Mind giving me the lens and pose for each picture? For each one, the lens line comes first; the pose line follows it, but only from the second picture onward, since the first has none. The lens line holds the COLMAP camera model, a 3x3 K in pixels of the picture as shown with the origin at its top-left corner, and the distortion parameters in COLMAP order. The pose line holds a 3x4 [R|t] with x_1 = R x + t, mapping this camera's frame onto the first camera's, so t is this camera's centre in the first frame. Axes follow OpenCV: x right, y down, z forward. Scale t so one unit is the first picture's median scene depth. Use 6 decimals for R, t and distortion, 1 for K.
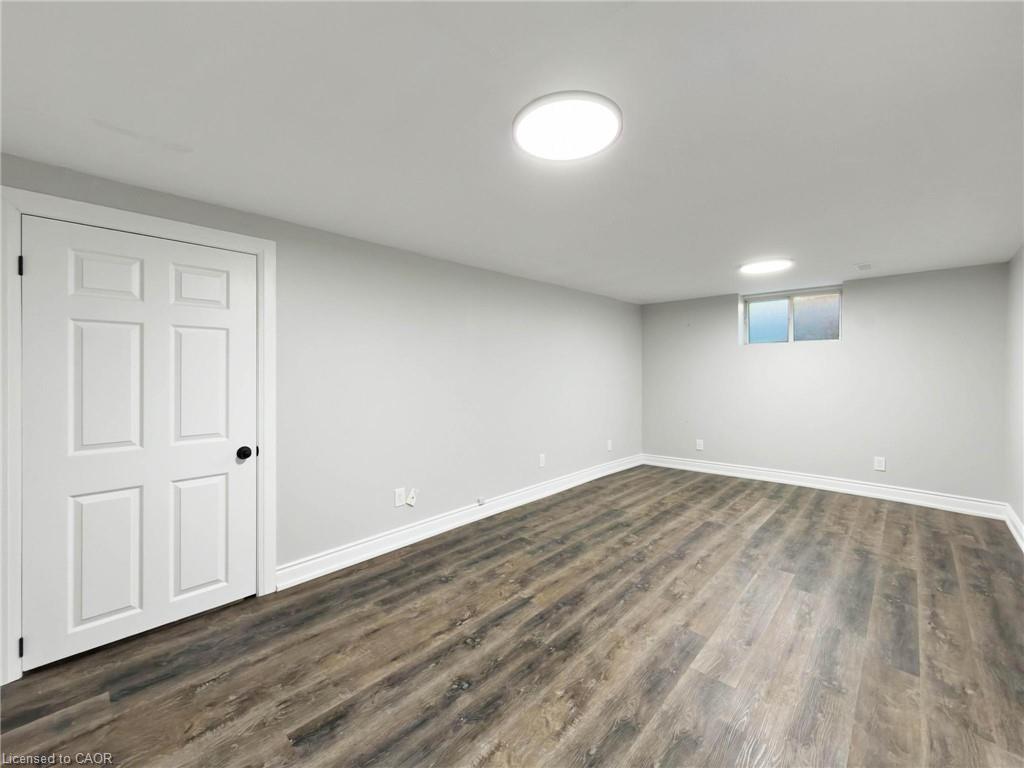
lens RADIAL K [[417.2, 0, 511.3], [0, 417.2, 374.7], [0, 0, 1]] dist [0.000798, -0.000412]
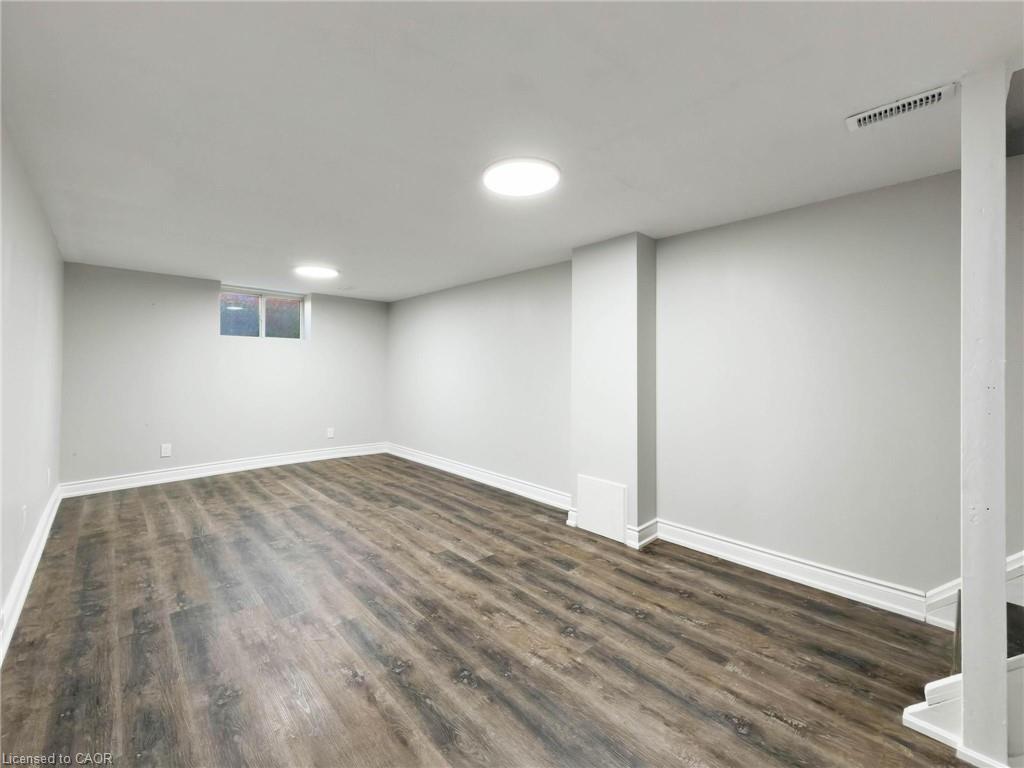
lens RADIAL K [[417.2, 0, 509.5], [0, 417.2, 378.4], [0, 0, 1]] dist [0.000798, -0.000412]
pose [[0.055569, -0.014614, 0.998348, -0.657417], [0.000751, 0.999893, 0.014595, 0.026259], [-0.998455, -0.000061, 0.055574, 0.519391]]
